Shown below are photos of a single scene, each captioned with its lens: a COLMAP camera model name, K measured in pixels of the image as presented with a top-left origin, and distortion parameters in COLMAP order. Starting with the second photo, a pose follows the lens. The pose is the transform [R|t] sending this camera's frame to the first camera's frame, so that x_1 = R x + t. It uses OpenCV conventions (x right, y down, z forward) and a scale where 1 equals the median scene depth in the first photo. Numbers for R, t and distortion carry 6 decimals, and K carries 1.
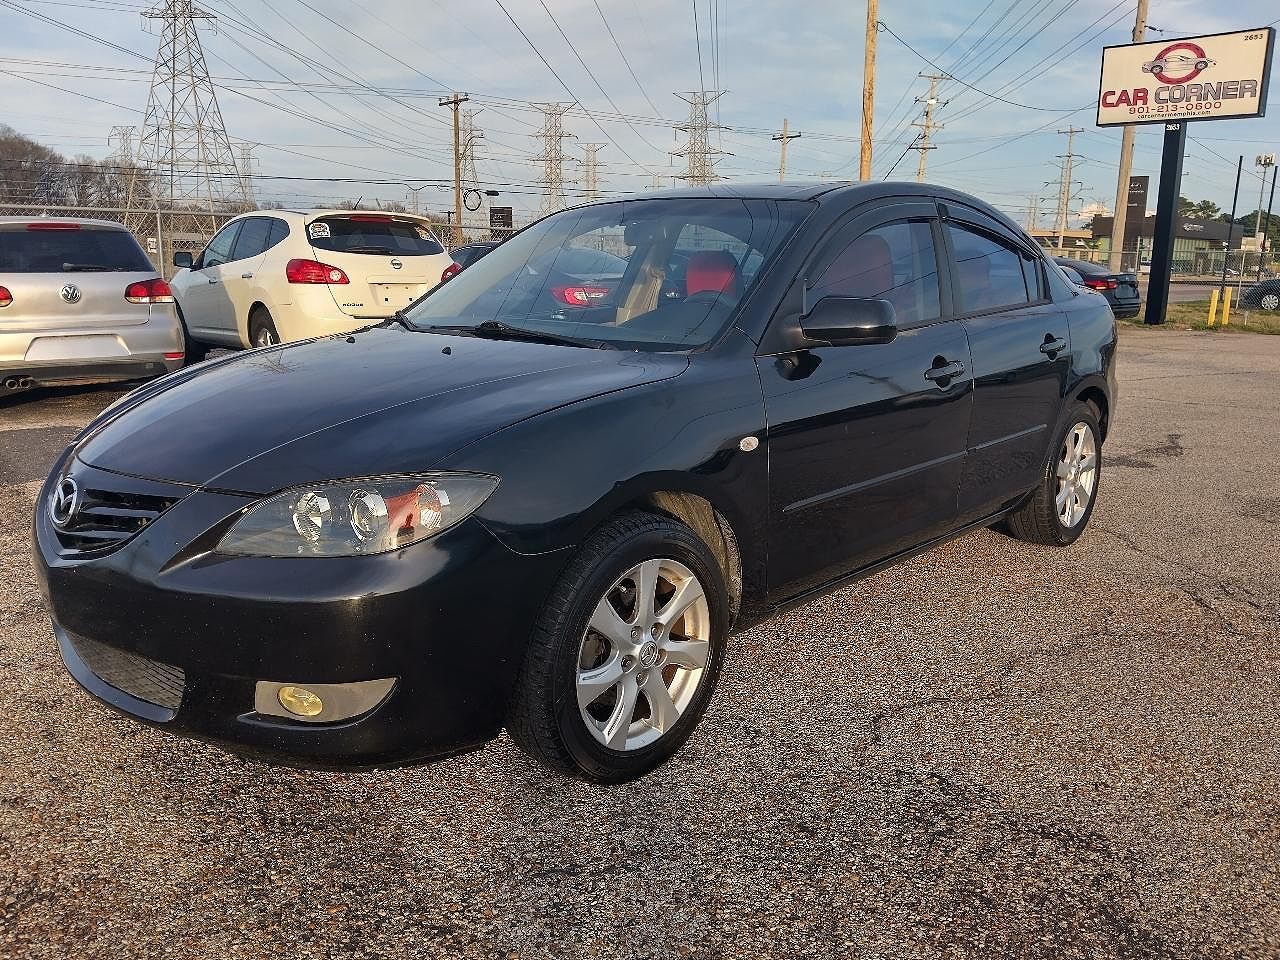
lens RADIAL K [[1037.8, 0, 601.1], [0, 1037.8, 507.3], [0, 0, 1]] dist [-0.045508, -0.002134]
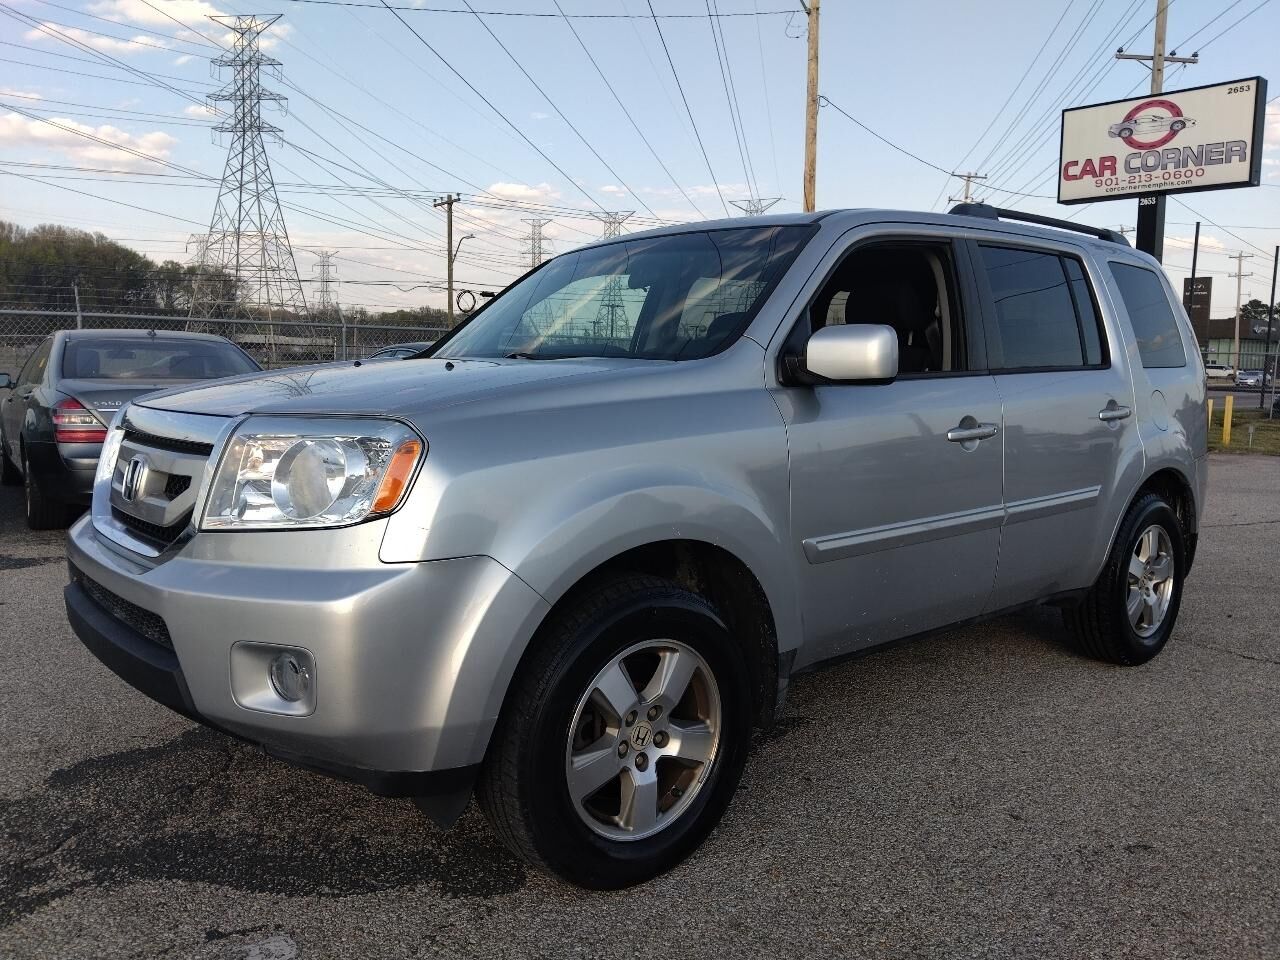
lens RADIAL K [[1004.7, 0, 631.9], [0, 1004.7, 497.6], [0, 0, 1]] dist [-0.015035, -0.046411]
pose [[0.997661, 0.011959, -0.067305, 0.201030], [-0.018729, 0.994723, -0.100877, -0.048662], [0.065744, 0.101902, 0.992620, 0.201652]]
